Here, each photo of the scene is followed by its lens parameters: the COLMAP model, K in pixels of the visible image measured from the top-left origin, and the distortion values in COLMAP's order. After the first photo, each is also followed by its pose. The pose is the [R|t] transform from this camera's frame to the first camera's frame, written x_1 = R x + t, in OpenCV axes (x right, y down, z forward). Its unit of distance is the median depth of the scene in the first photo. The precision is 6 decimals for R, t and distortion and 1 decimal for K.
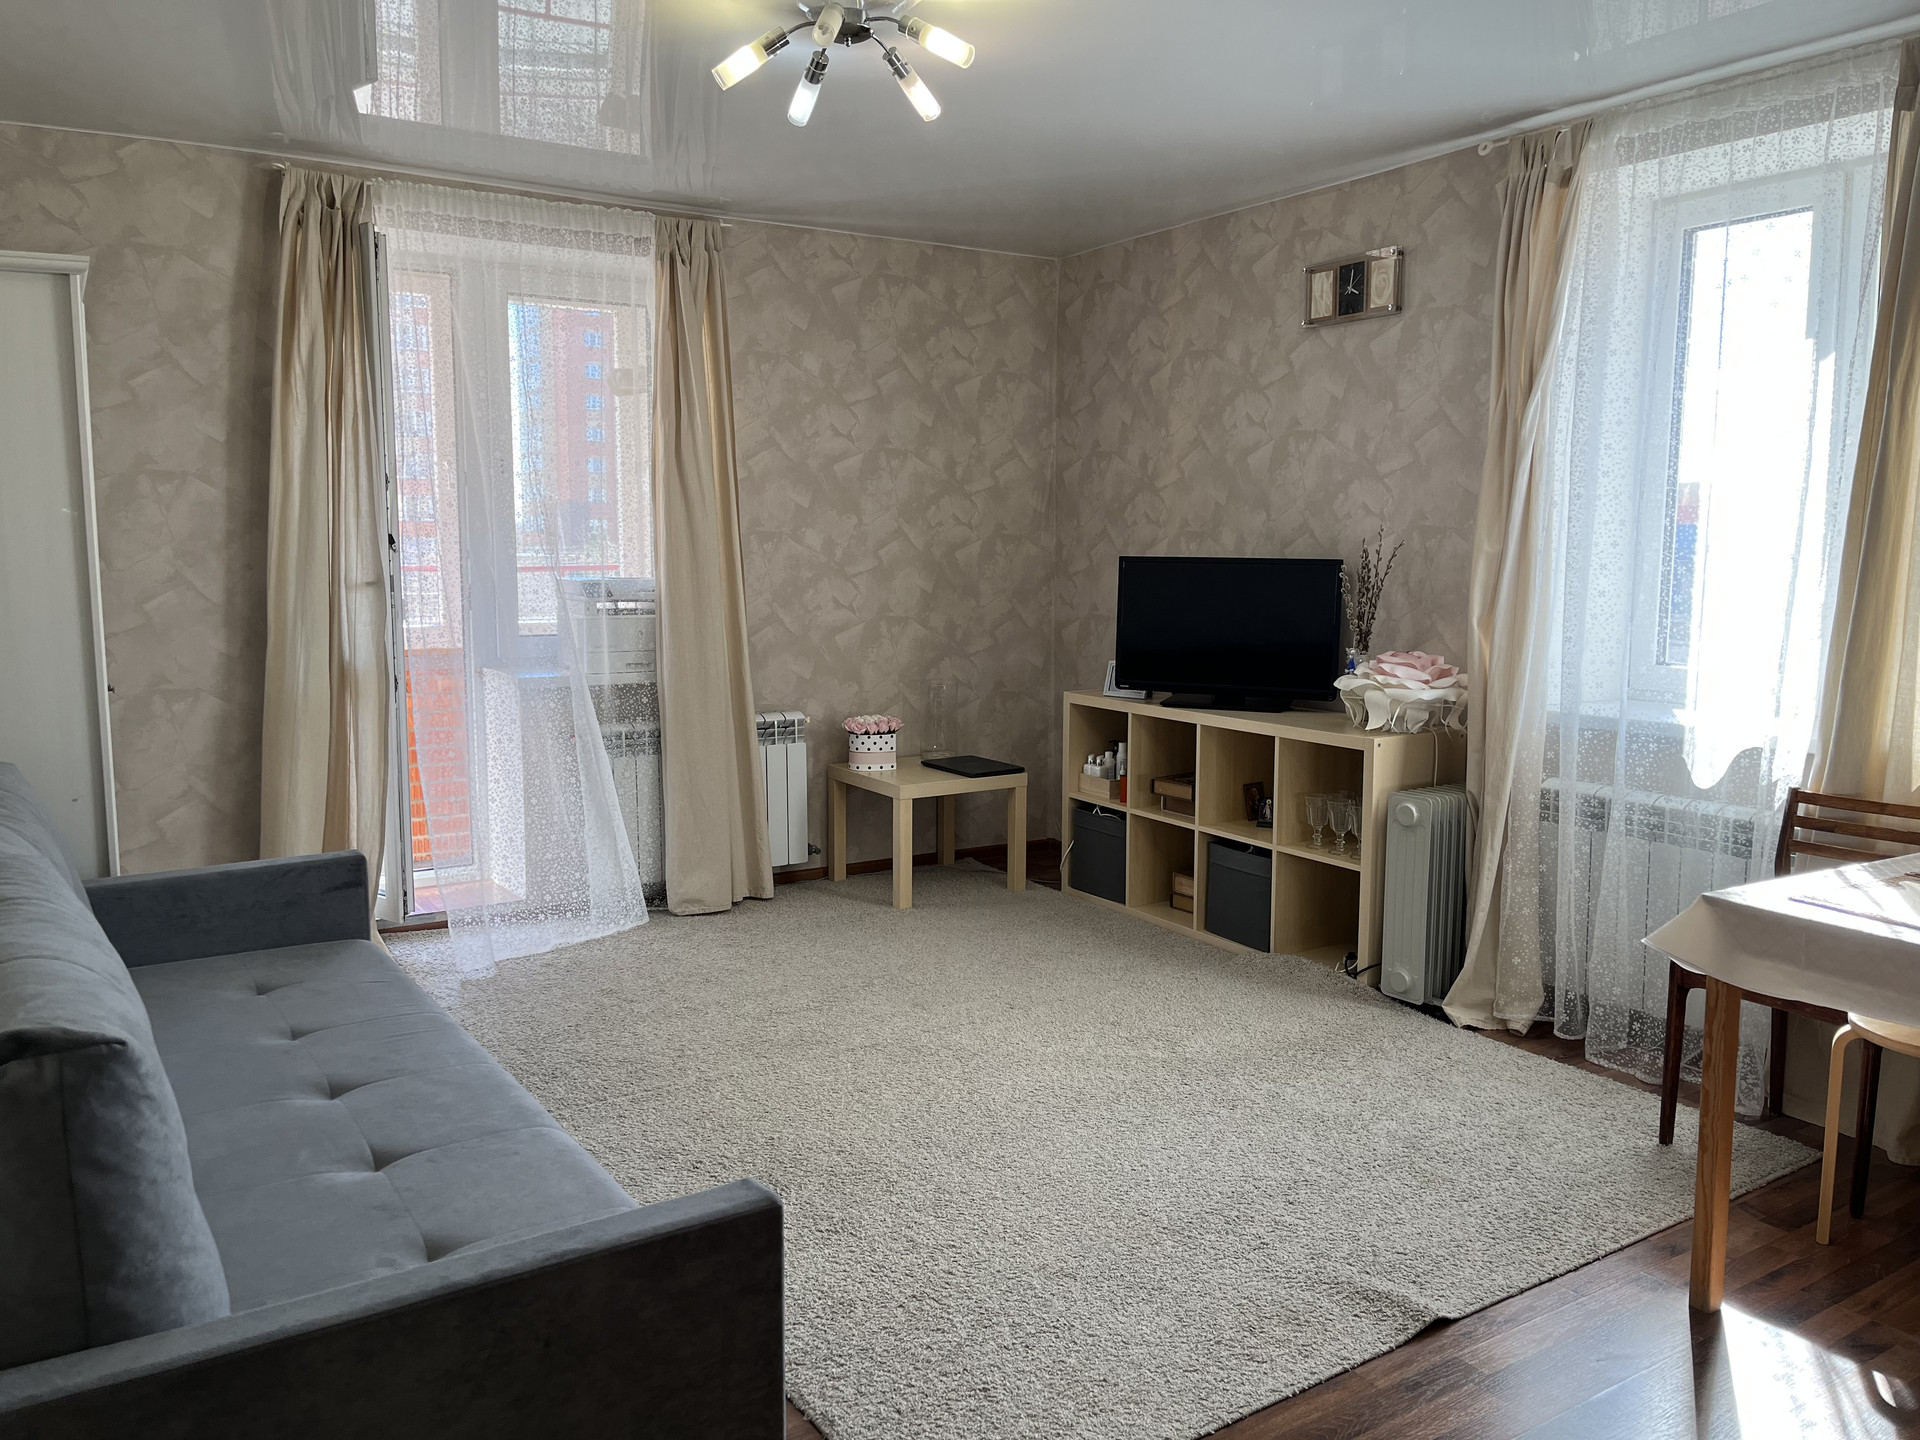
lens RADIAL K [[1458.8, 0, 958.1], [0, 1458.8, 722.7], [0, 0, 1]] dist [0.069242, -0.090625]
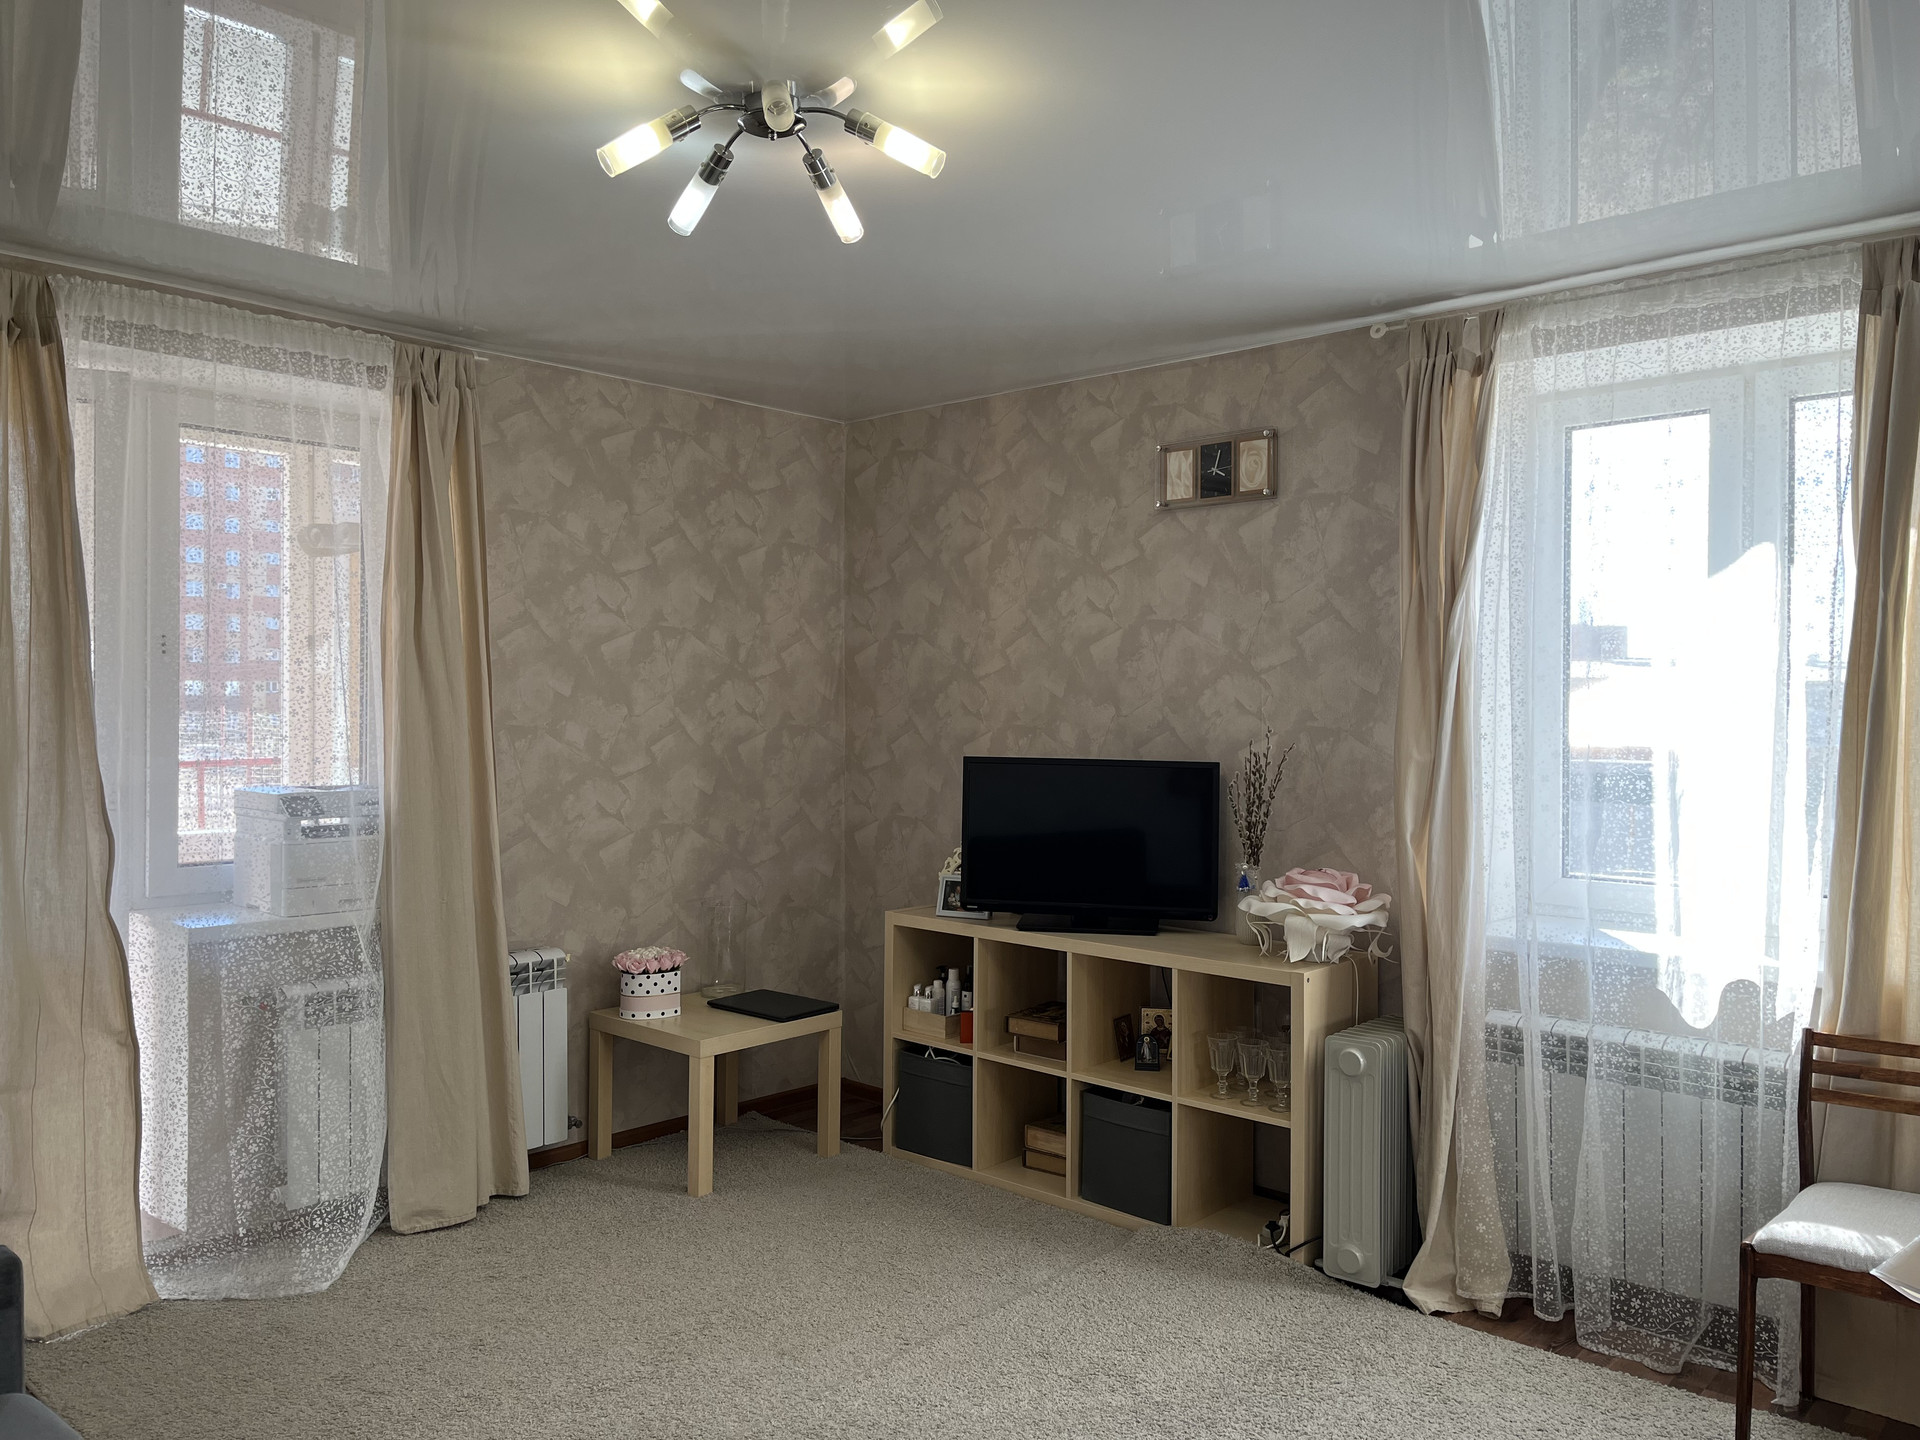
lens RADIAL K [[1458.8, 0, 963.4], [0, 1458.8, 718.7], [0, 0, 1]] dist [0.069242, -0.090625]
pose [[0.963485, 0.000040, 0.267764, -0.127161], [0.030171, 0.993615, -0.108711, -0.044245], [-0.266059, 0.112820, 0.957332, 0.176588]]
